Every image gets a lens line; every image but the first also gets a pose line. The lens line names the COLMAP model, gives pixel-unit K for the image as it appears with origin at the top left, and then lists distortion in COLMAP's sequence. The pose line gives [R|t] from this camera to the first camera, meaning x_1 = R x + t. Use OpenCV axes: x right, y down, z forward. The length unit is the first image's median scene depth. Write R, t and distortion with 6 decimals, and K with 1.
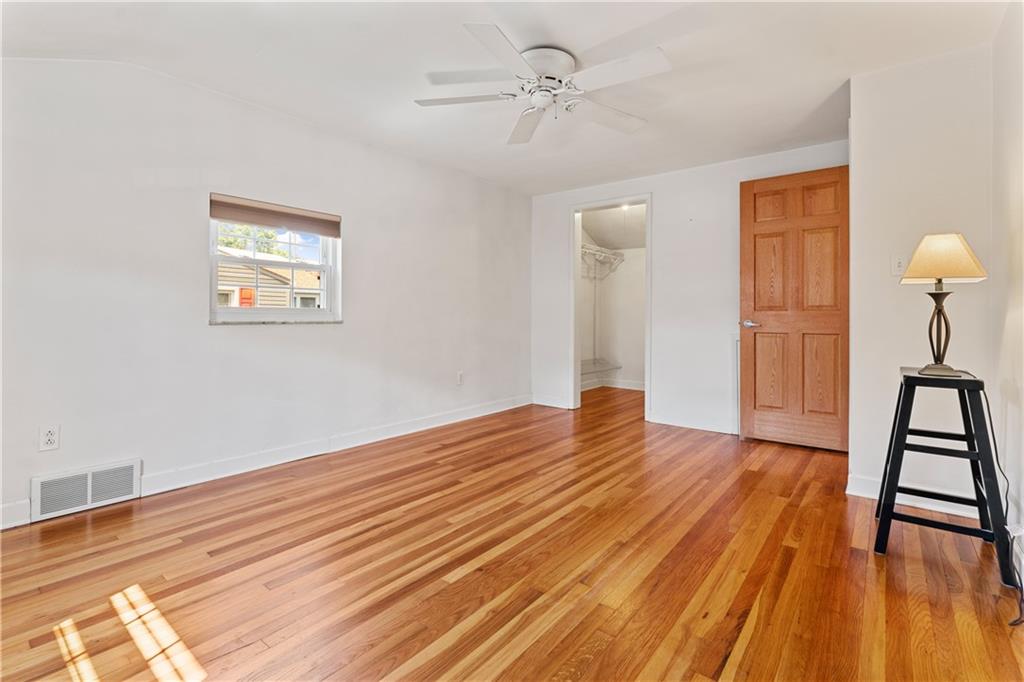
lens RADIAL K [[465.1, 0, 511.1], [0, 465.1, 318.4], [0, 0, 1]] dist [-0.001466, -0.000043]
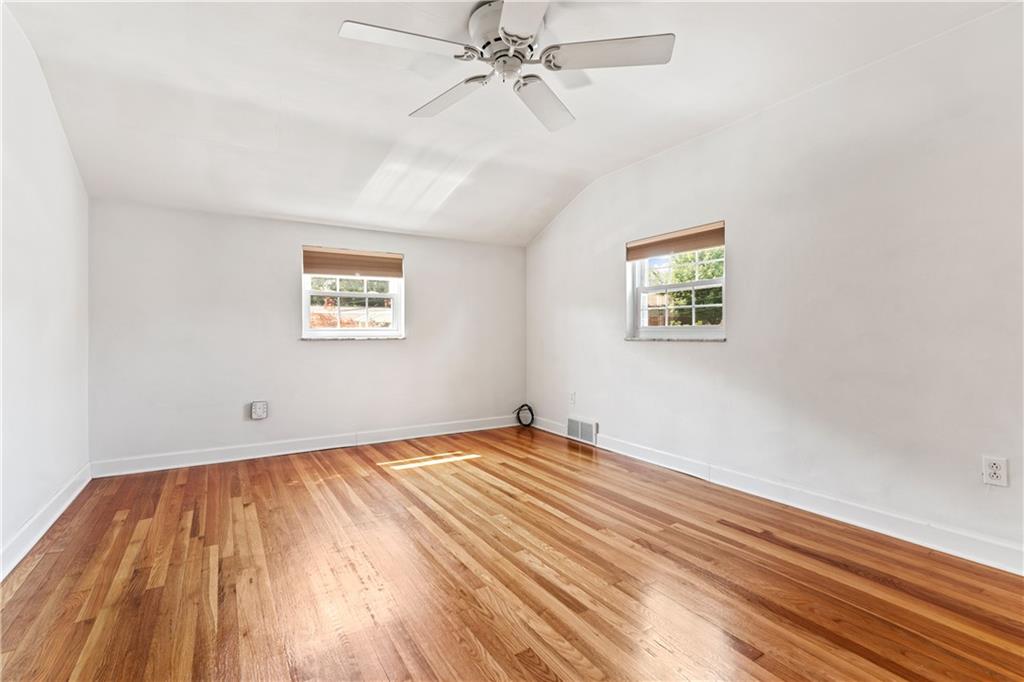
lens RADIAL K [[461.9, 0, 509.7], [0, 461.9, 335.9], [0, 0, 1]] dist [-0.000906, -0.000239]
pose [[-0.330566, -0.002091, -0.943780, 0.810859], [-0.004737, 0.999989, -0.000557, 0.002669], [0.943771, 0.004286, -0.330572, 1.238430]]
